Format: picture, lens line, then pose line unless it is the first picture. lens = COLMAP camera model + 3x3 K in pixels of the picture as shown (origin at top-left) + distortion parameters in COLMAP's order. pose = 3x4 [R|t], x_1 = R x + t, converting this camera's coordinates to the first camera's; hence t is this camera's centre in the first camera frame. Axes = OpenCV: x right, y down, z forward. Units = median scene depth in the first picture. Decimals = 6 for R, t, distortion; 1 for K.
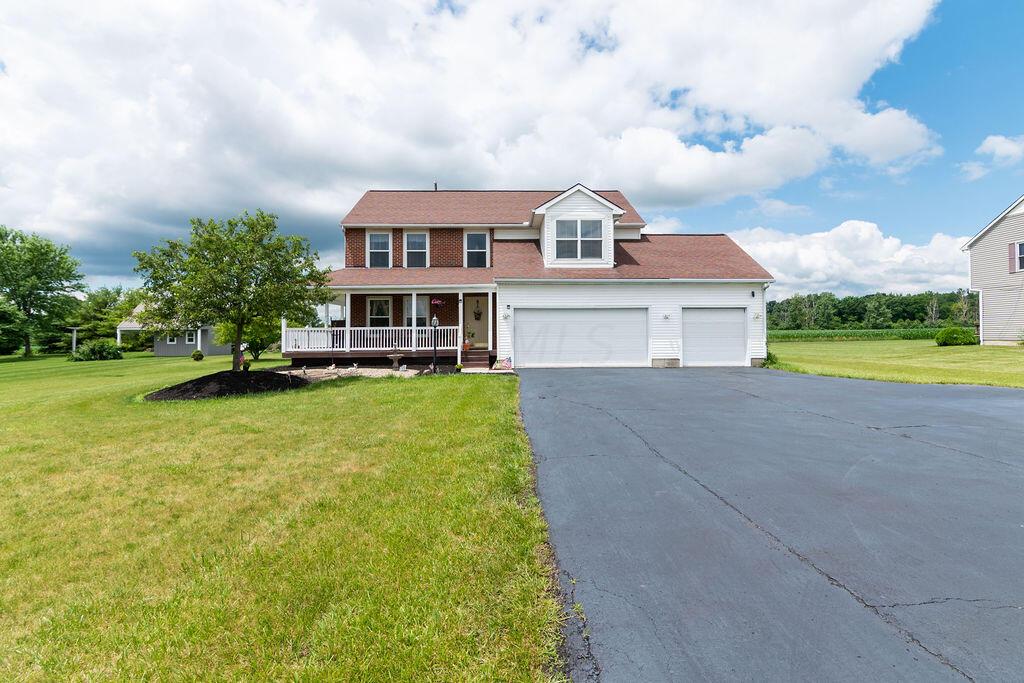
lens RADIAL K [[505.8, 0, 499.2], [0, 505.8, 328.0], [0, 0, 1]] dist [-0.005227, 0.003497]
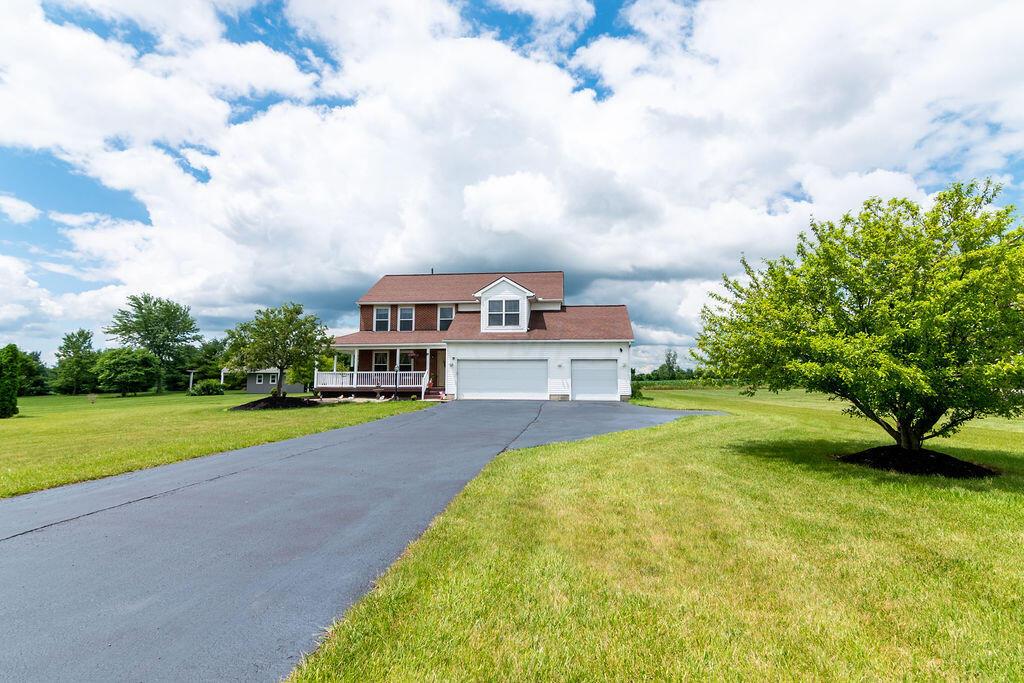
lens RADIAL K [[505.8, 0, 497.2], [0, 505.8, 308.5], [0, 0, 1]] dist [-0.005227, 0.003497]
pose [[0.988180, -0.013585, -0.152692, 0.358504], [-0.005759, 0.992073, -0.125532, -0.001148], [0.153187, 0.124928, 0.980269, -0.453968]]
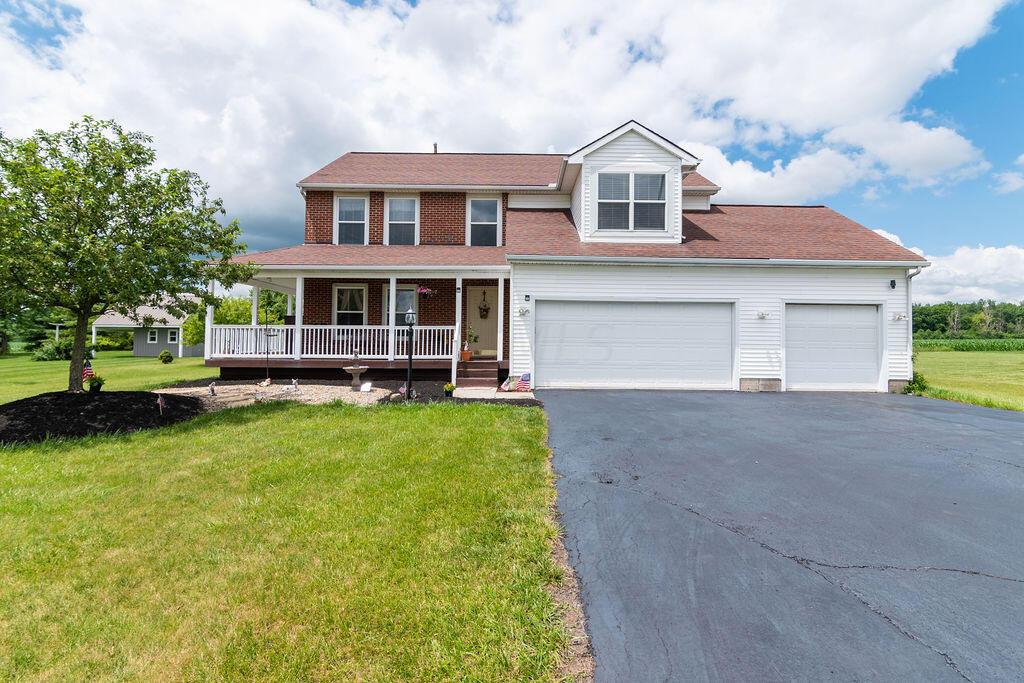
lens RADIAL K [[505.8, 0, 502.6], [0, 505.8, 329.1], [0, 0, 1]] dist [-0.005227, 0.003497]
pose [[0.999549, 0.015362, -0.025803, 0.003440], [-0.015491, 0.999868, -0.004808, 0.003318], [0.025726, 0.005205, 0.999655, 0.303251]]
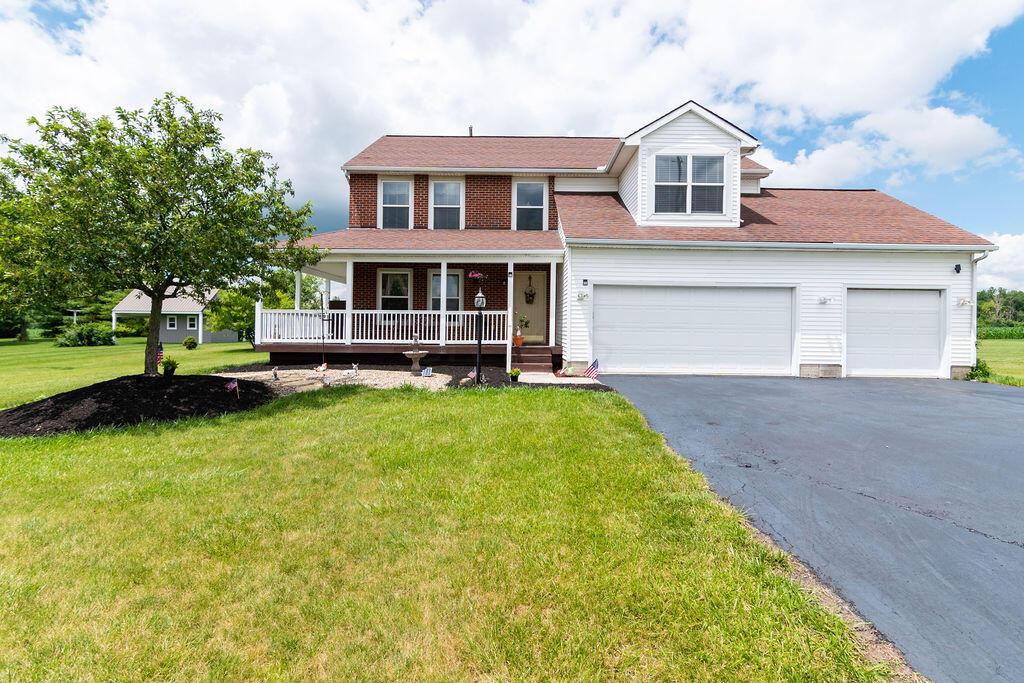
lens RADIAL K [[505.8, 0, 504.0], [0, 505.8, 328.4], [0, 0, 1]] dist [-0.005227, 0.003497]
pose [[0.999317, 0.017432, -0.032586, -0.061495], [-0.016836, 0.999688, 0.018470, 0.007919], [0.032898, -0.017909, 0.999298, 0.307883]]
